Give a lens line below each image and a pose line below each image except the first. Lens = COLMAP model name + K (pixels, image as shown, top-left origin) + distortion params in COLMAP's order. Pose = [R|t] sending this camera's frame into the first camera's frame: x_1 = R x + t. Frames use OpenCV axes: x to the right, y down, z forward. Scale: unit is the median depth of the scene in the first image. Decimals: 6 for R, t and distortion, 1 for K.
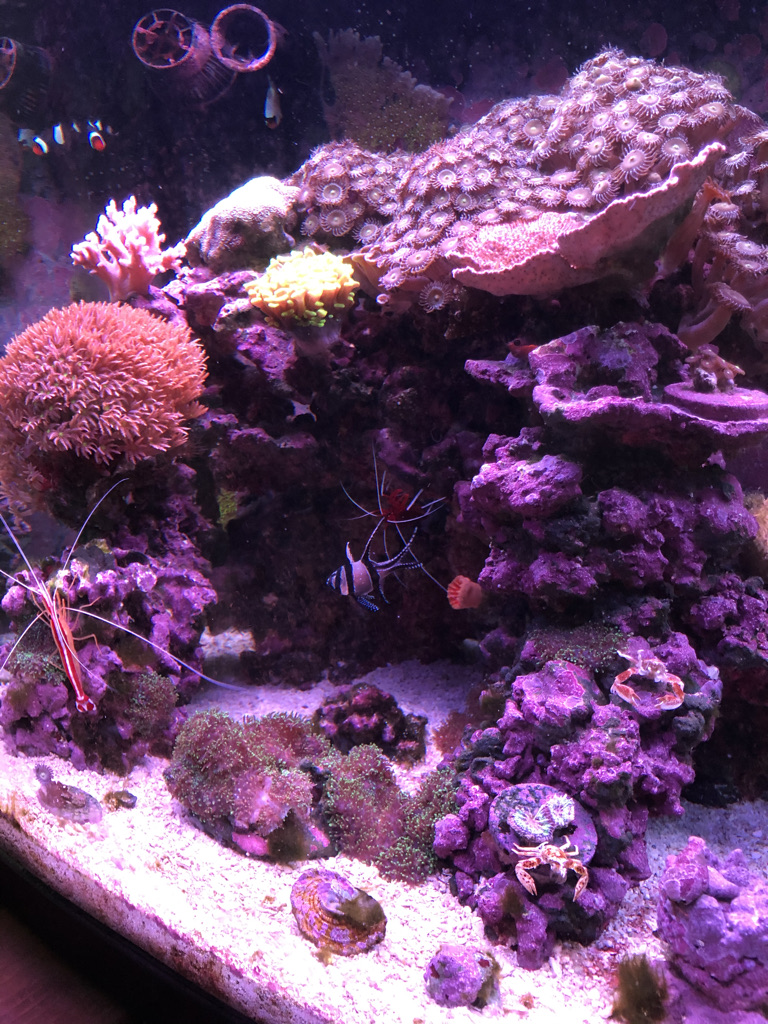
lens RADIAL K [[824.1, 0, 384.0], [0, 824.1, 512.0], [0, 0, 1]] dist [-0.002140, -0.000219]
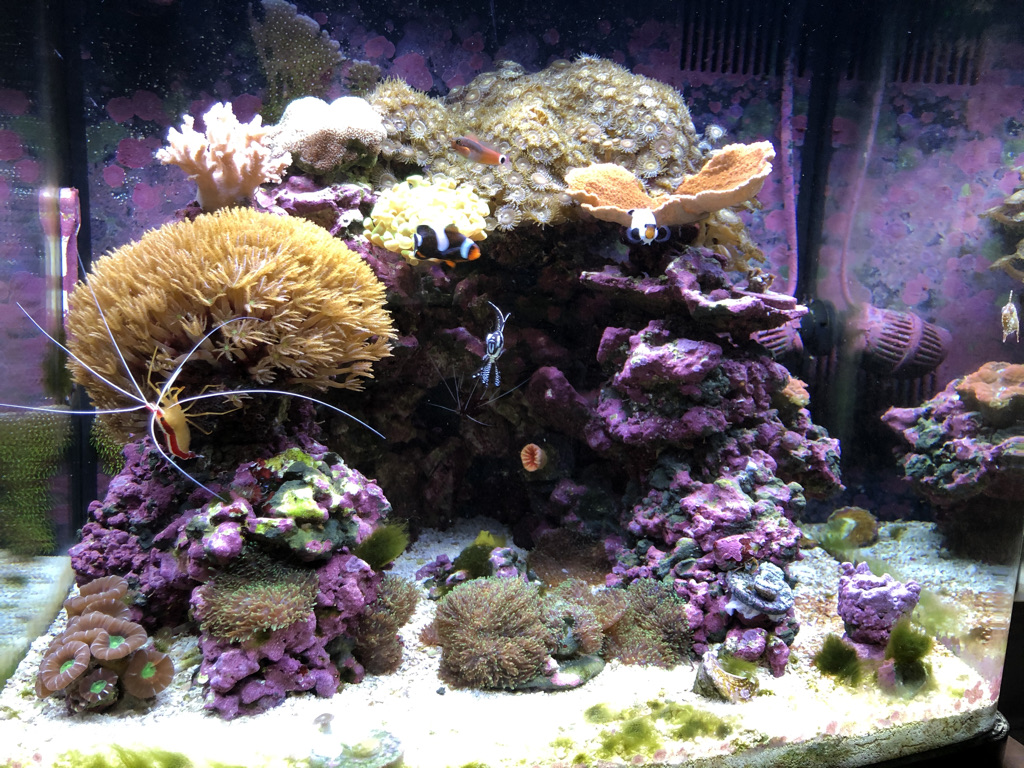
lens RADIAL K [[824.1, 0, 512.0], [0, 824.1, 384.0], [0, 0, 1]] dist [-0.002140, -0.000219]
pose [[0.742822, -0.079803, 0.664716, -0.939330], [0.111692, 0.993728, -0.005514, -0.016514], [-0.660106, 0.078339, 0.747076, 0.138458]]
